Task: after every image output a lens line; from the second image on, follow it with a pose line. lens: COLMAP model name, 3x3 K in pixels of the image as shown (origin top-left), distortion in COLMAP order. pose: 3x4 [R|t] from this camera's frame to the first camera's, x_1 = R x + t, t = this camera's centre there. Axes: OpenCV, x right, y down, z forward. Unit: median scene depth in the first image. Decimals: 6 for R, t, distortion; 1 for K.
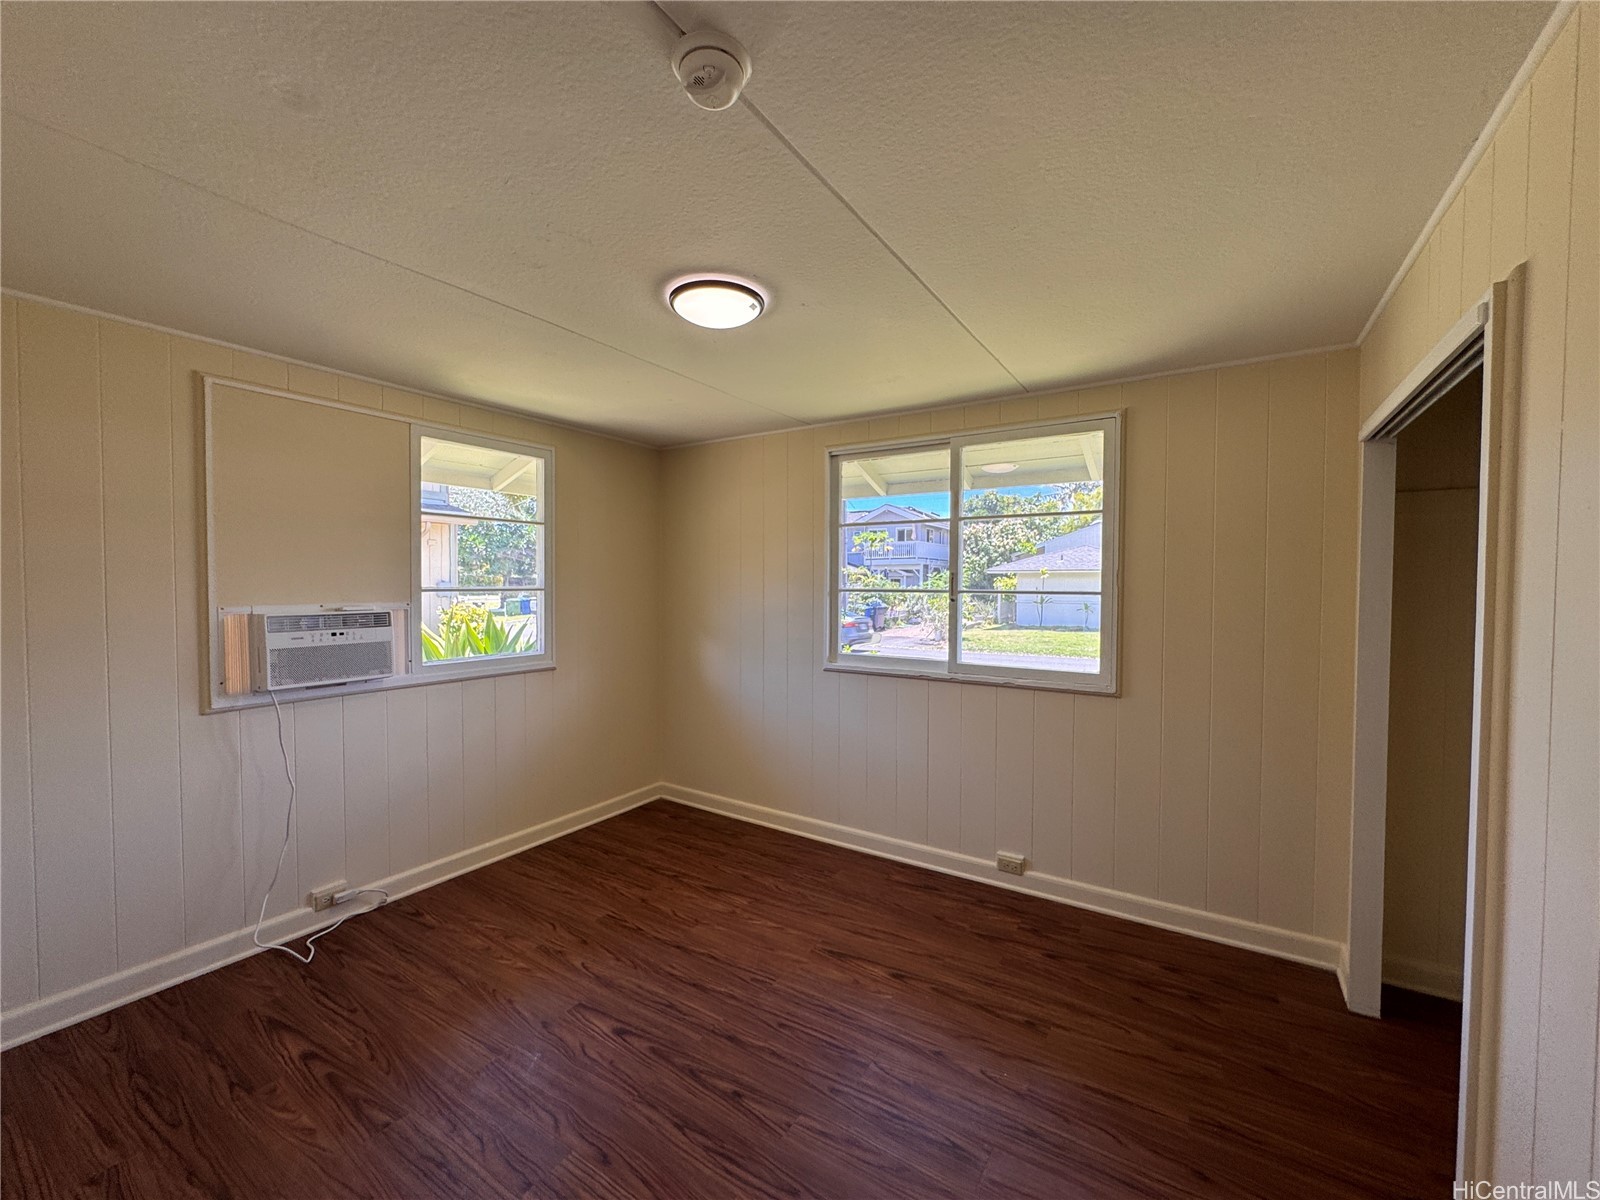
lens RADIAL K [[640.2, 0, 800.0], [0, 640.2, 600.0], [0, 0, 1]] dist [0.000278, 0.000055]
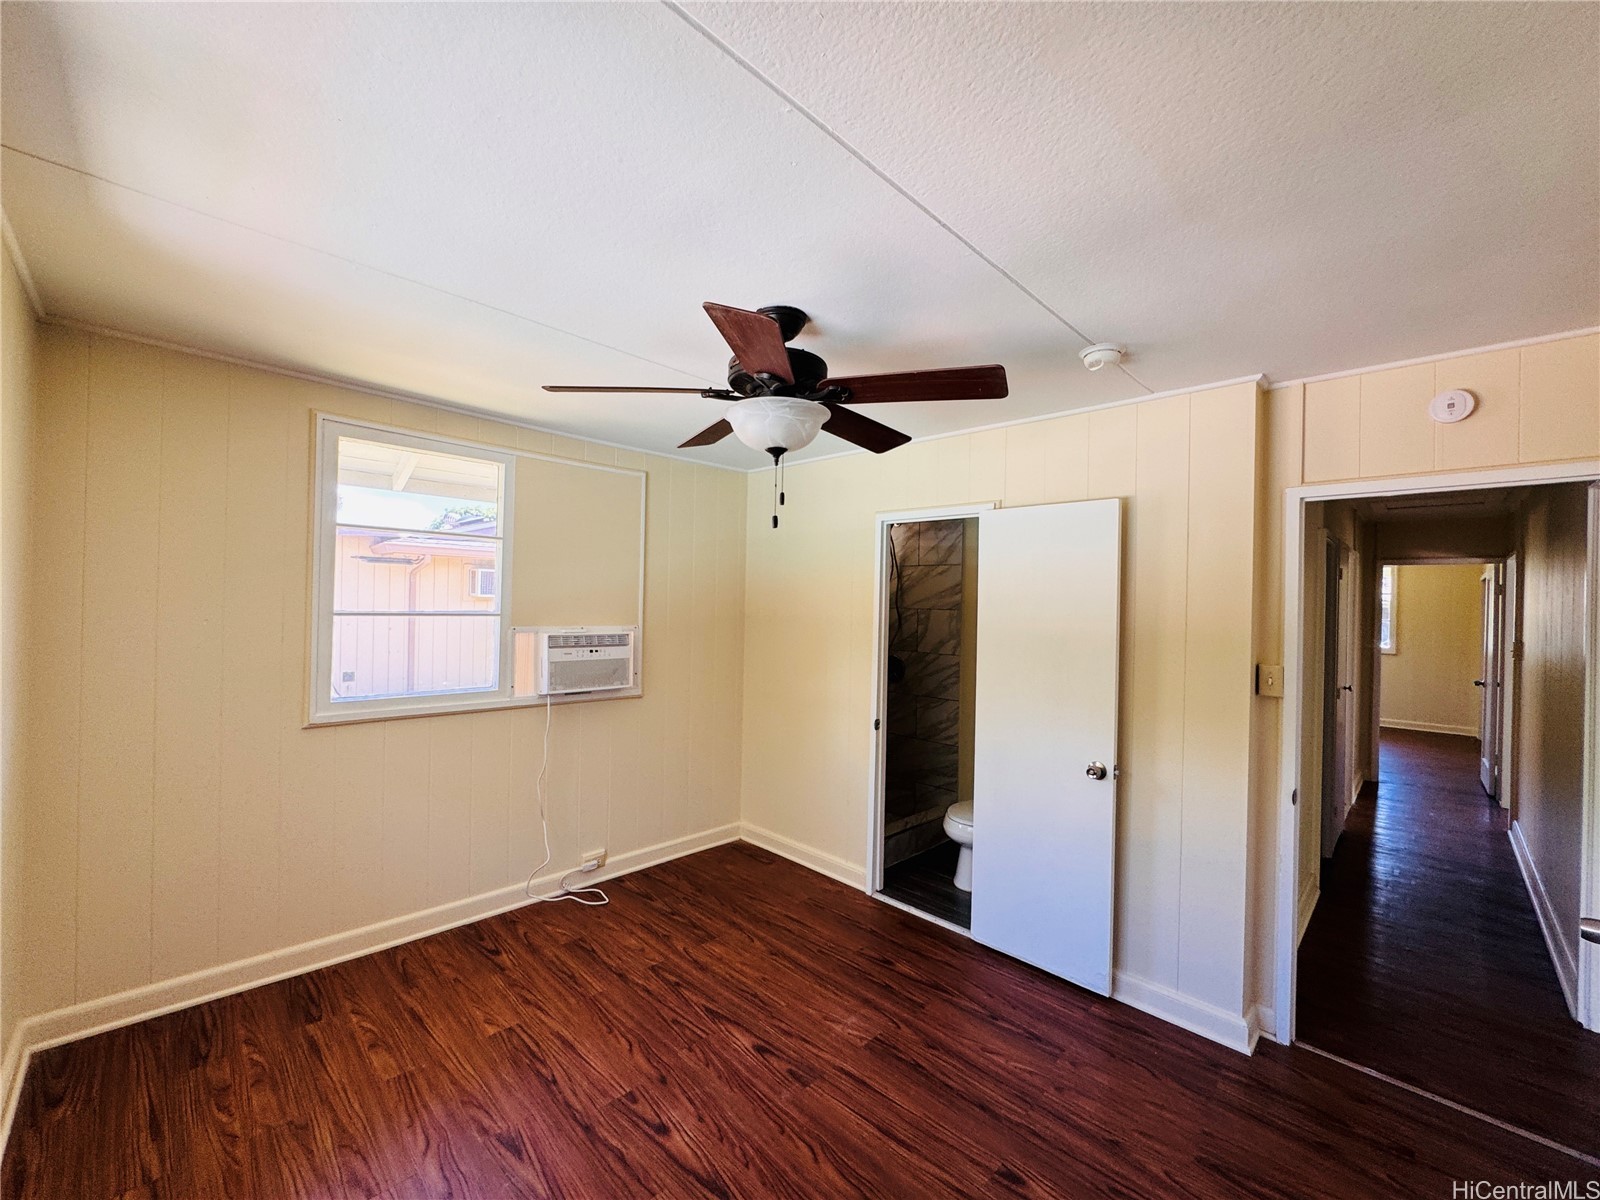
lens RADIAL K [[640.2, 0, 800.0], [0, 640.2, 600.0], [0, 0, 1]] dist [0.000278, 0.000055]
pose [[0.978542, 0.015232, -0.205485, 0.119222], [-0.024972, 0.998680, -0.044889, -0.005748], [0.204530, 0.049057, 0.977630, 0.159817]]
